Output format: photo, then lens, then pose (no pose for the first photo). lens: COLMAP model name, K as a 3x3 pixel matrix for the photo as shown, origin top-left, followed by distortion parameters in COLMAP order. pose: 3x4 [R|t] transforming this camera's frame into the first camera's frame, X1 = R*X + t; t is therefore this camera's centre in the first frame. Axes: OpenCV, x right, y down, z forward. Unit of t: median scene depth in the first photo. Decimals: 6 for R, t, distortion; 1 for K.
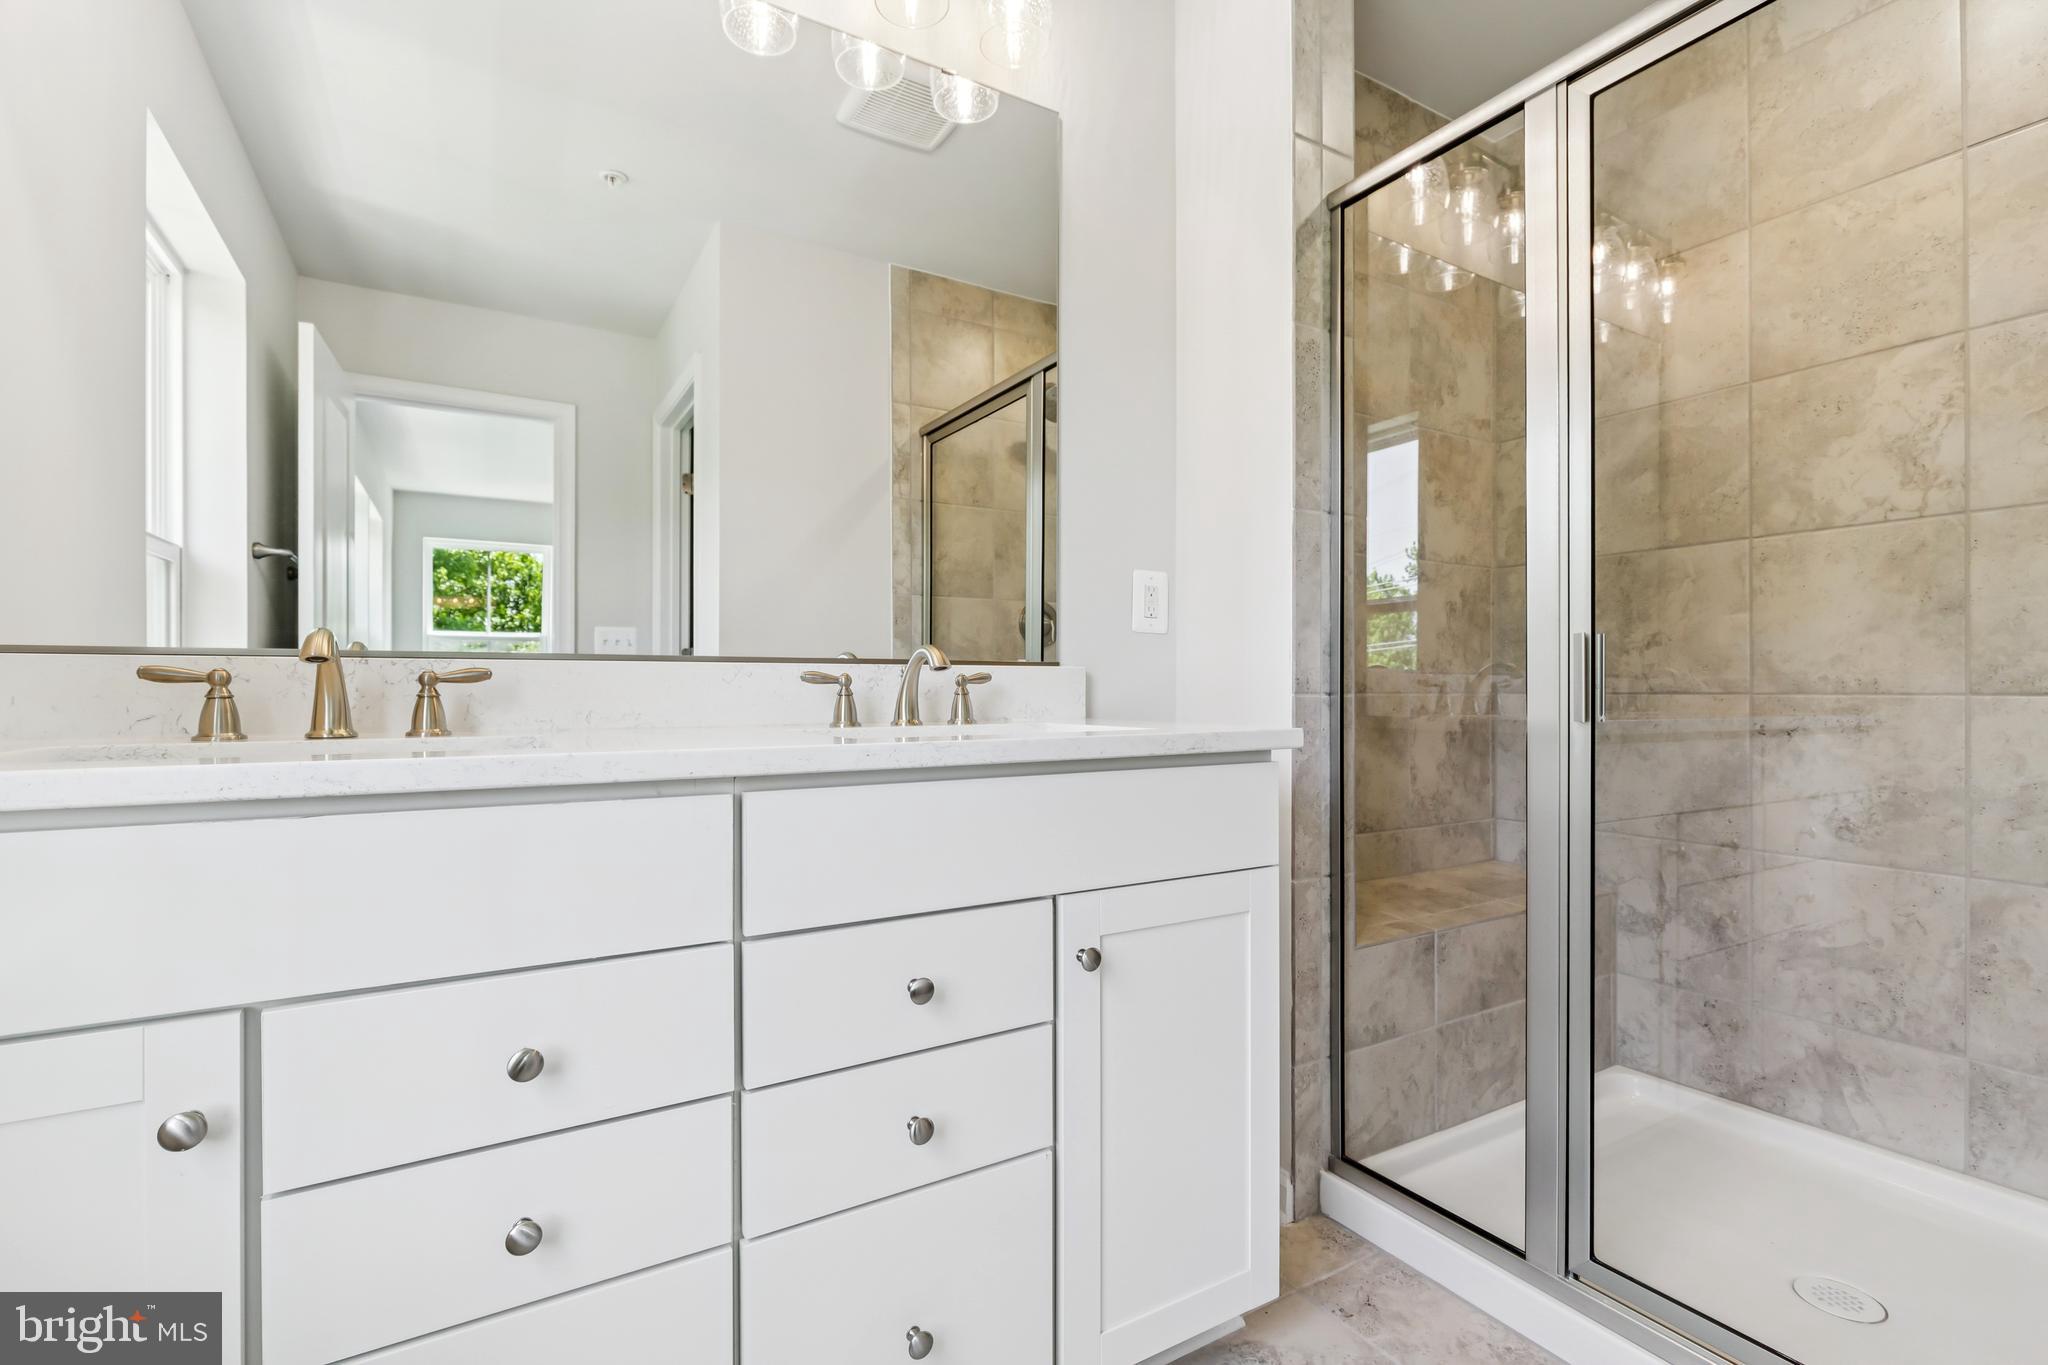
lens RADIAL K [[926.4, 0, 1023.1], [0, 926.4, 683.7], [0, 0, 1]] dist [0.010015, -0.002140]
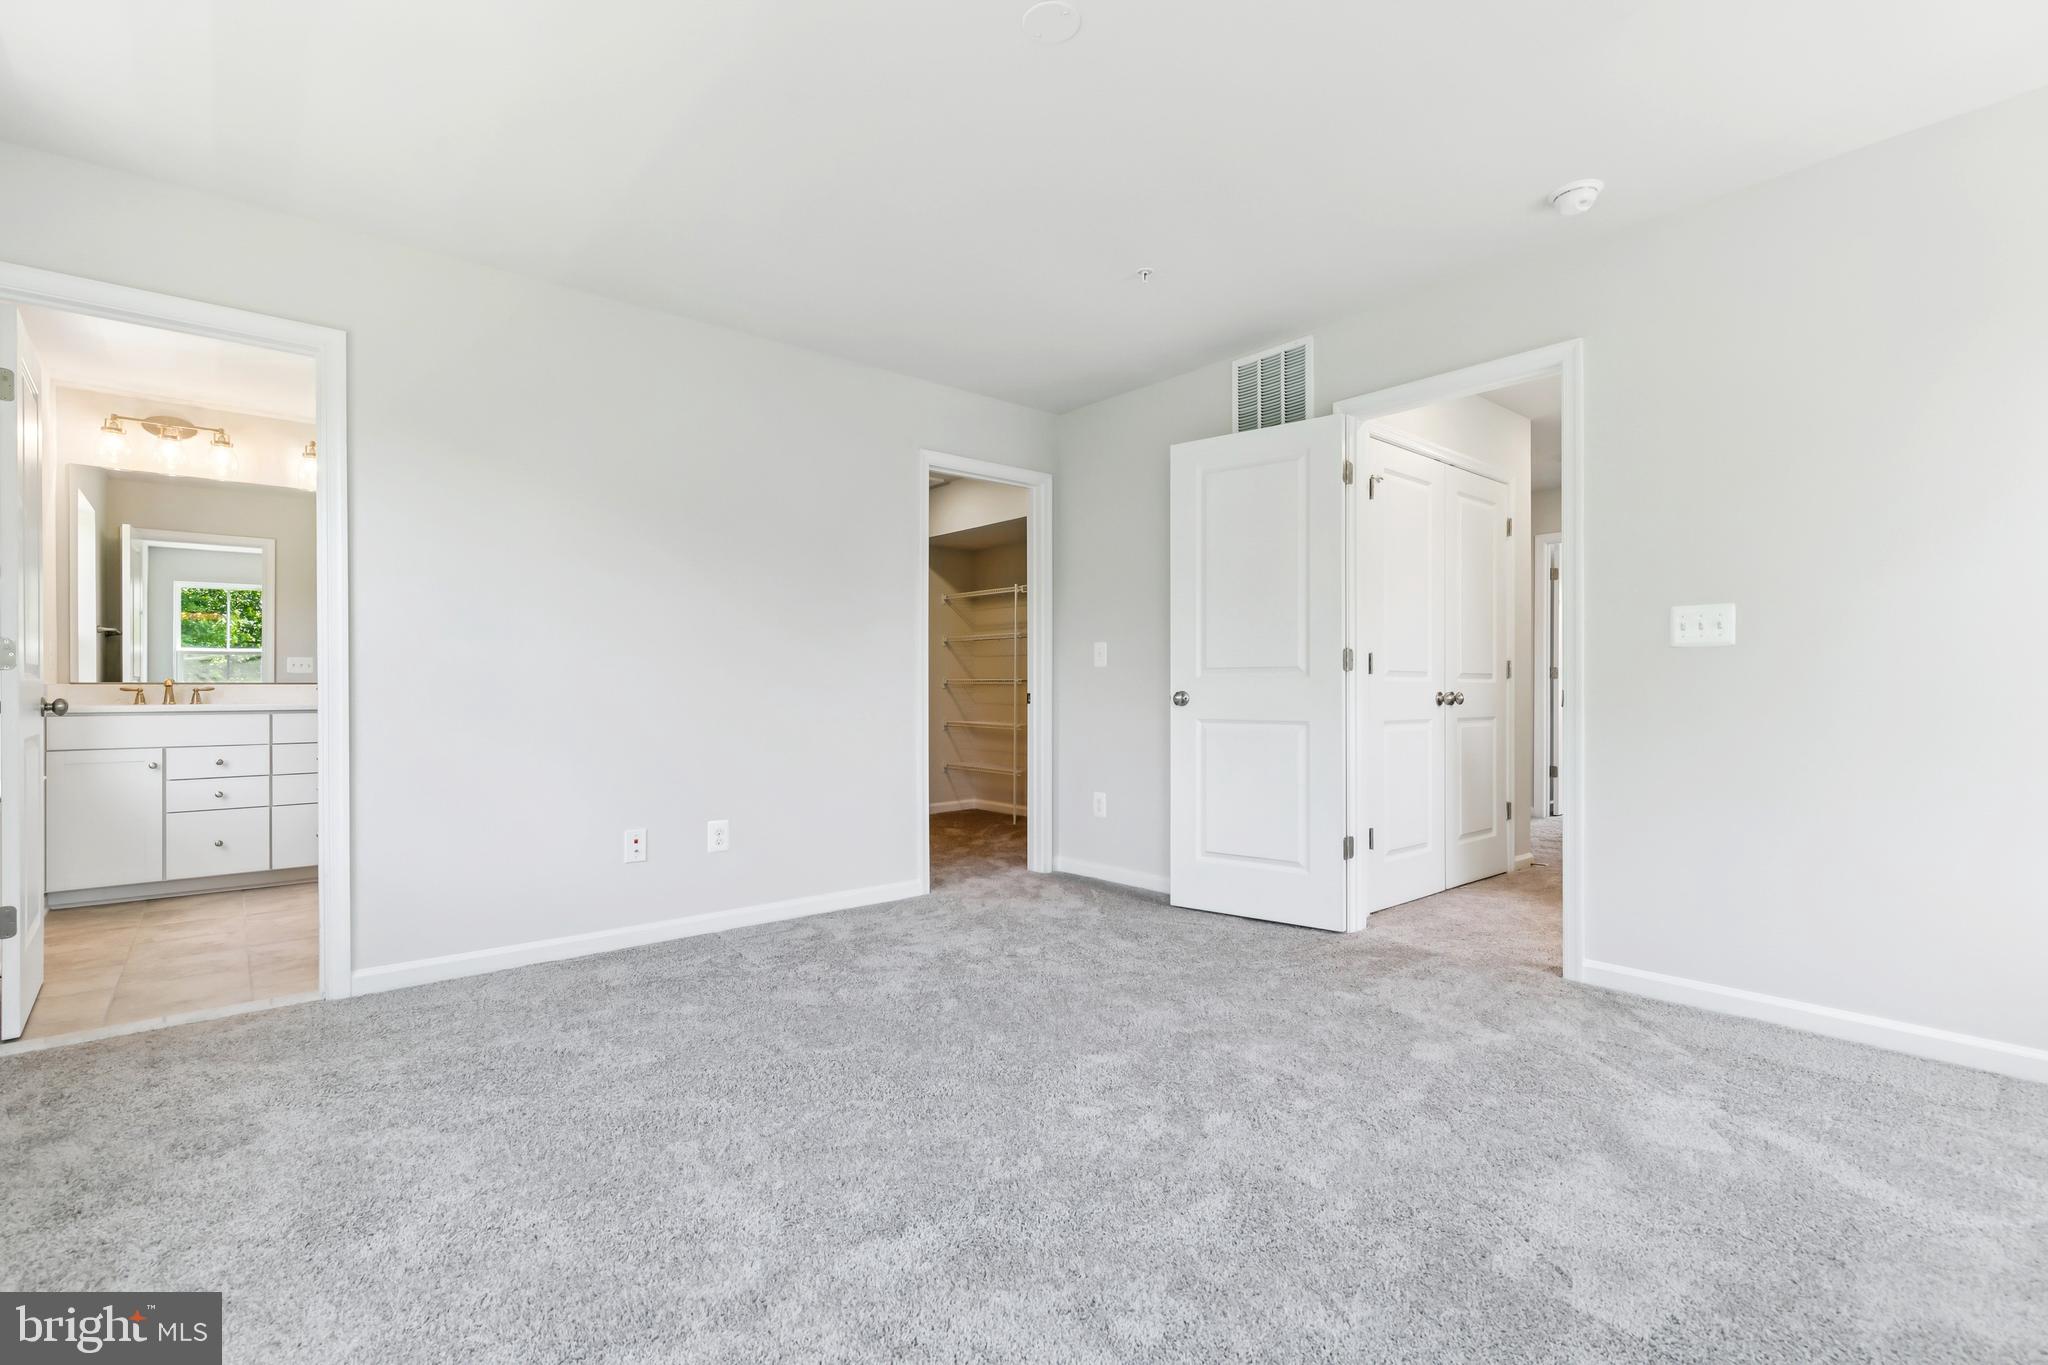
lens RADIAL K [[926.4, 0, 1022.5], [0, 926.4, 687.4], [0, 0, 1]] dist [0.010015, -0.002140]
pose [[0.984030, 0.008221, 0.177812, 2.388342], [-0.007287, 0.999956, -0.005905, -0.019426], [-0.177852, 0.004515, 0.984047, -3.991551]]
